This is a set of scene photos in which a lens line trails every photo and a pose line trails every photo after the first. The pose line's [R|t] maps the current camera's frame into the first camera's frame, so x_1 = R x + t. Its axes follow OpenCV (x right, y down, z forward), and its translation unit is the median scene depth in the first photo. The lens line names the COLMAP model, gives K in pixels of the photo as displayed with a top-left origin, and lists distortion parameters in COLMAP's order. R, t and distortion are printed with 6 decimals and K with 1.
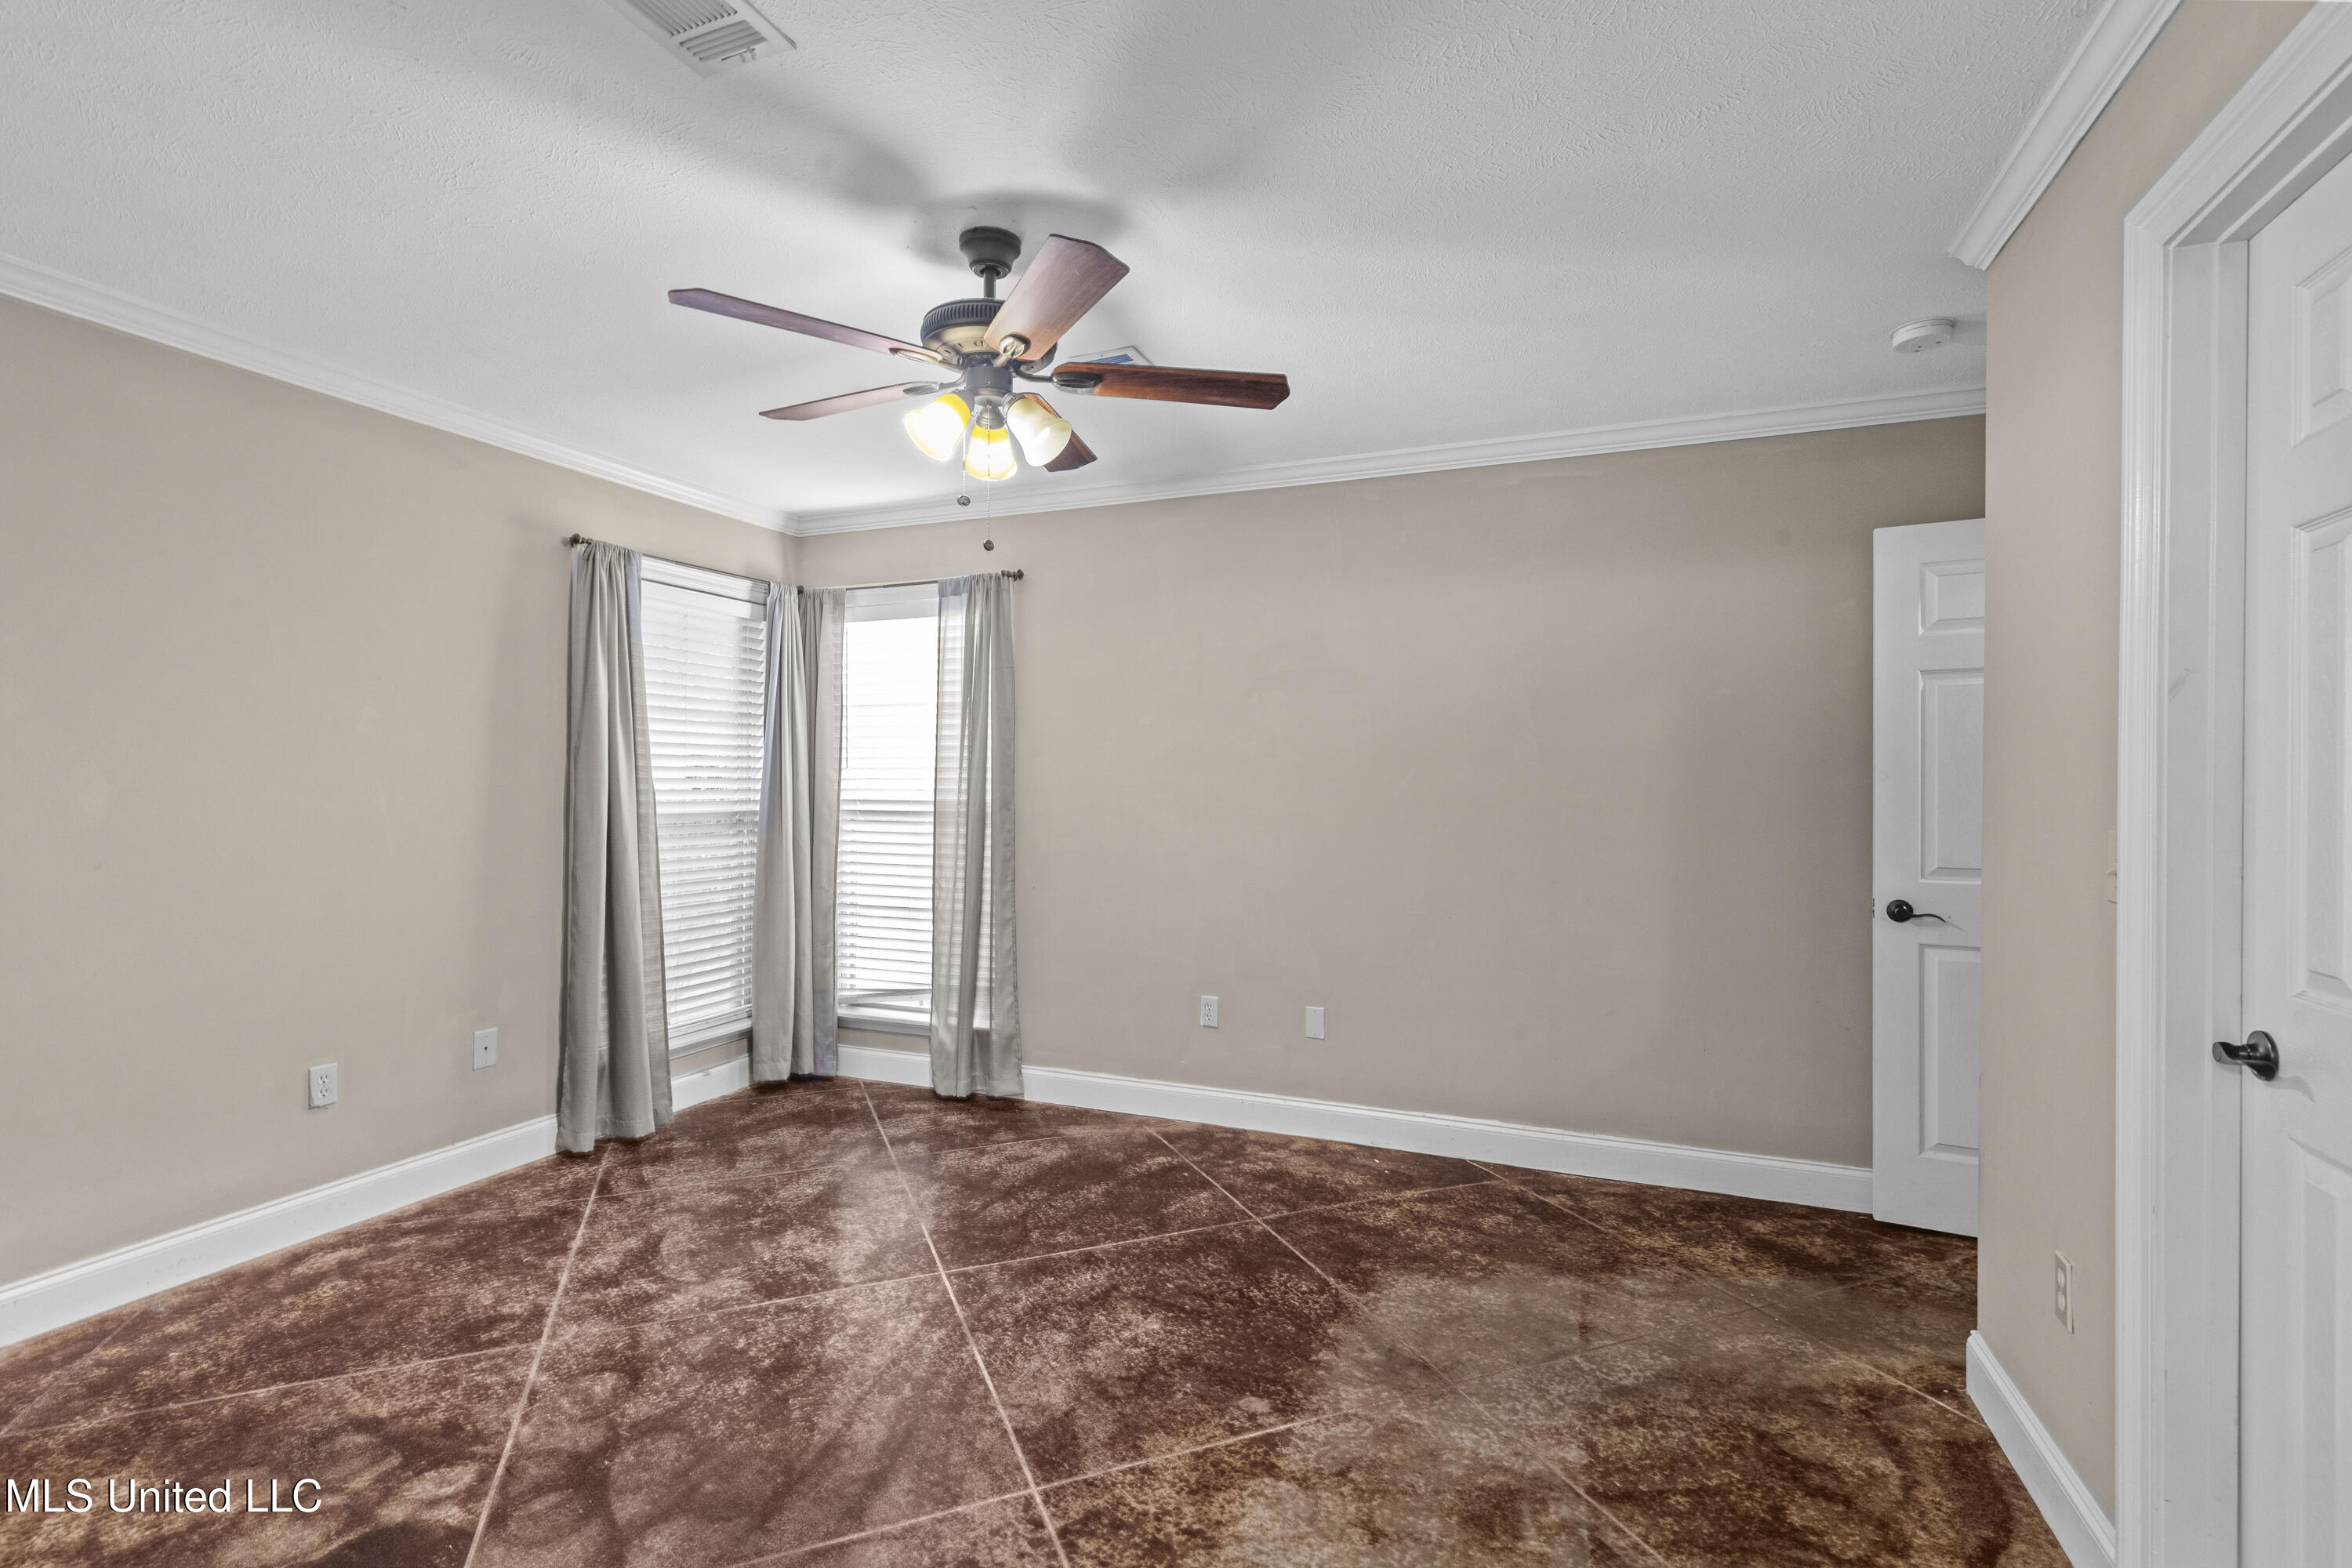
lens RADIAL K [[1061.1, 0, 1171.6], [0, 1061.1, 793.0], [0, 0, 1]] dist [0.005919, -0.001076]
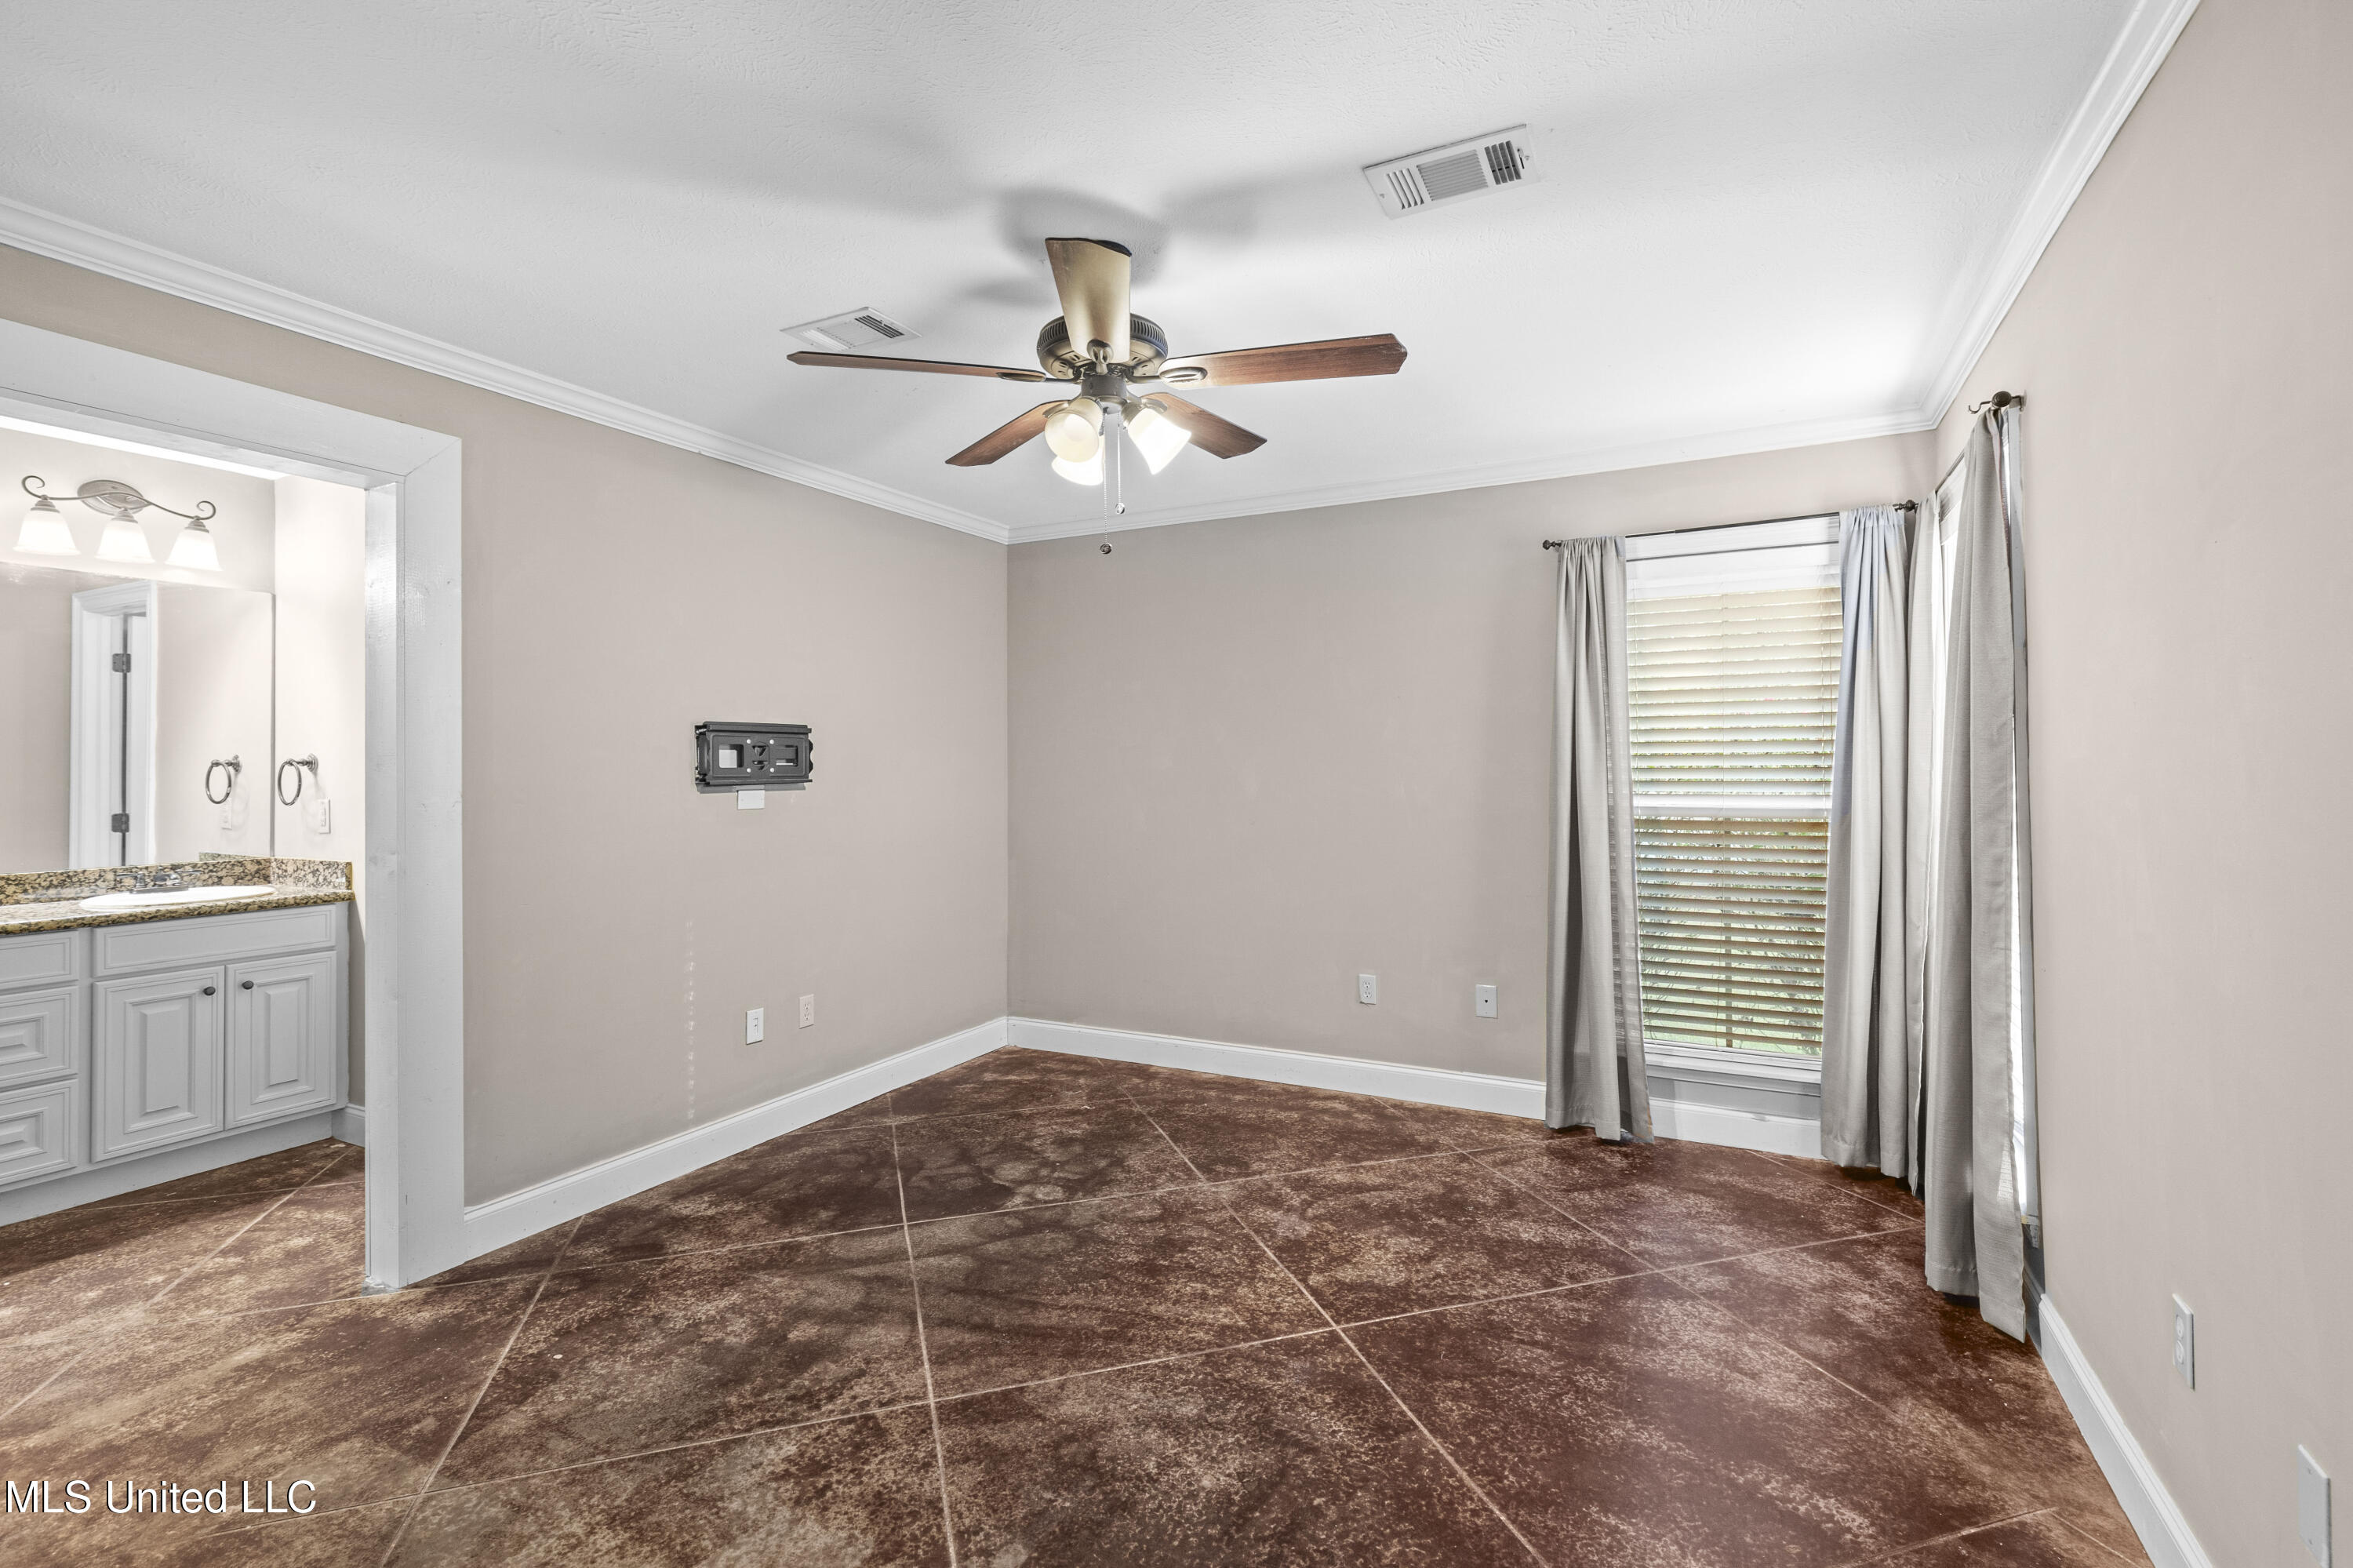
lens RADIAL K [[1061.6, 0, 1173.0], [0, 1061.6, 763.0], [0, 0, 1]] dist [0.005919, -0.001076]
pose [[-0.079218, -0.007180, -0.996831, 0.708981], [-0.004543, 0.999966, -0.006841, -0.015590], [0.996847, 0.003987, -0.079248, 0.961523]]
